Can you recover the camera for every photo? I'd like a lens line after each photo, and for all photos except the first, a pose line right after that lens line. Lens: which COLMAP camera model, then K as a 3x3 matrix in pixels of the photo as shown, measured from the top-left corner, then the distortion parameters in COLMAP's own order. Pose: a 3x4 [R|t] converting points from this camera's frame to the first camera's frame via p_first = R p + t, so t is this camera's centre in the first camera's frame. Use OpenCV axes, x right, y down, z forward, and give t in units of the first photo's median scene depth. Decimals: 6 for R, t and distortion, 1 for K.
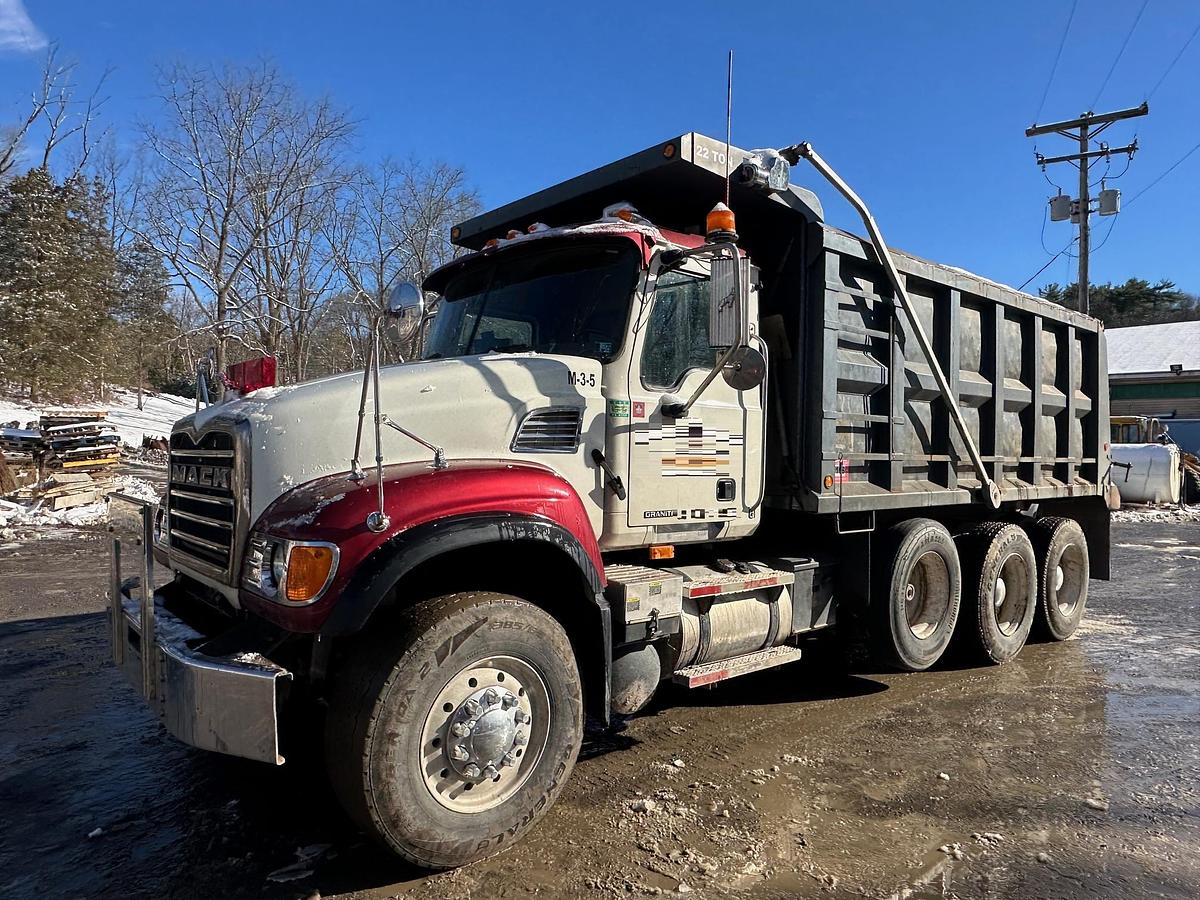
lens RADIAL K [[786.5, 0, 595.1], [0, 786.5, 457.0], [0, 0, 1]] dist [-0.001270, -0.002221]
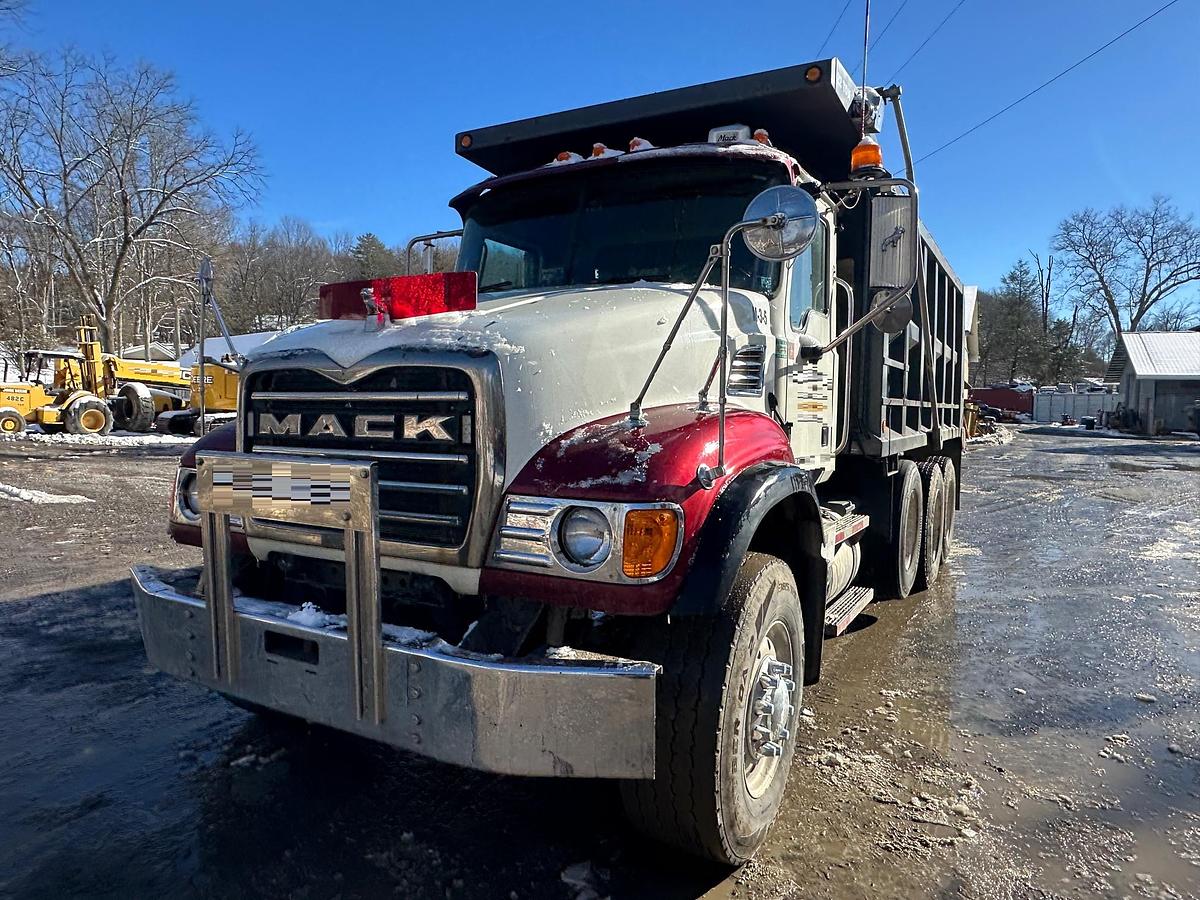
lens RADIAL K [[786.5, 0, 595.1], [0, 786.5, 457.0], [0, 0, 1]] dist [-0.001270, -0.002221]
pose [[0.939840, -0.025811, 0.340640, -0.483481], [0.004858, 0.998051, 0.062221, 0.006446], [-0.341582, -0.056823, 0.938133, 0.186122]]
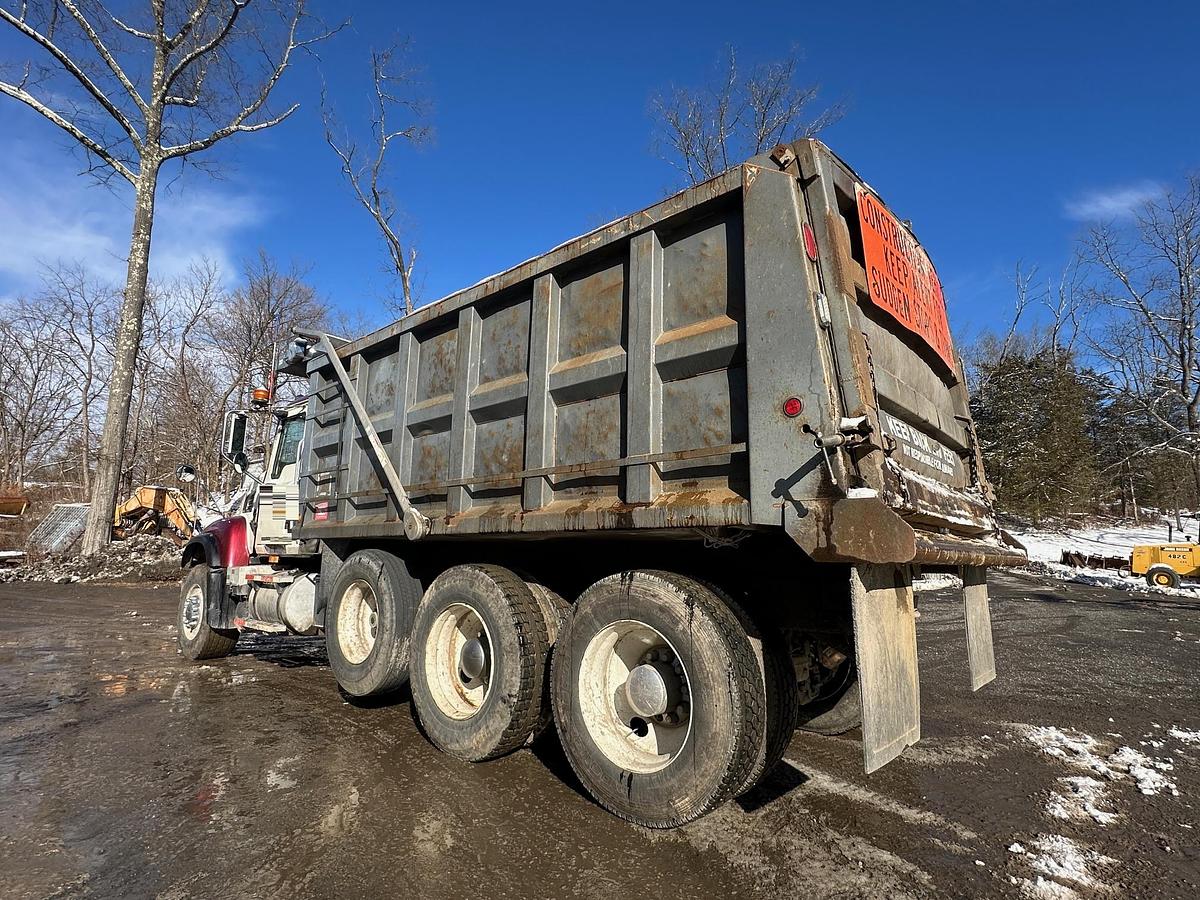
lens RADIAL K [[613.2, 0, 600.0], [0, 613.2, 450.0], [0, 0, 1]] dist [-0.000492, -0.000823]
pose [[0.146477, -0.191746, -0.970453, 1.814373], [-0.020419, 0.980239, -0.196761, 0.144160], [0.989003, 0.048637, 0.139667, 1.643025]]
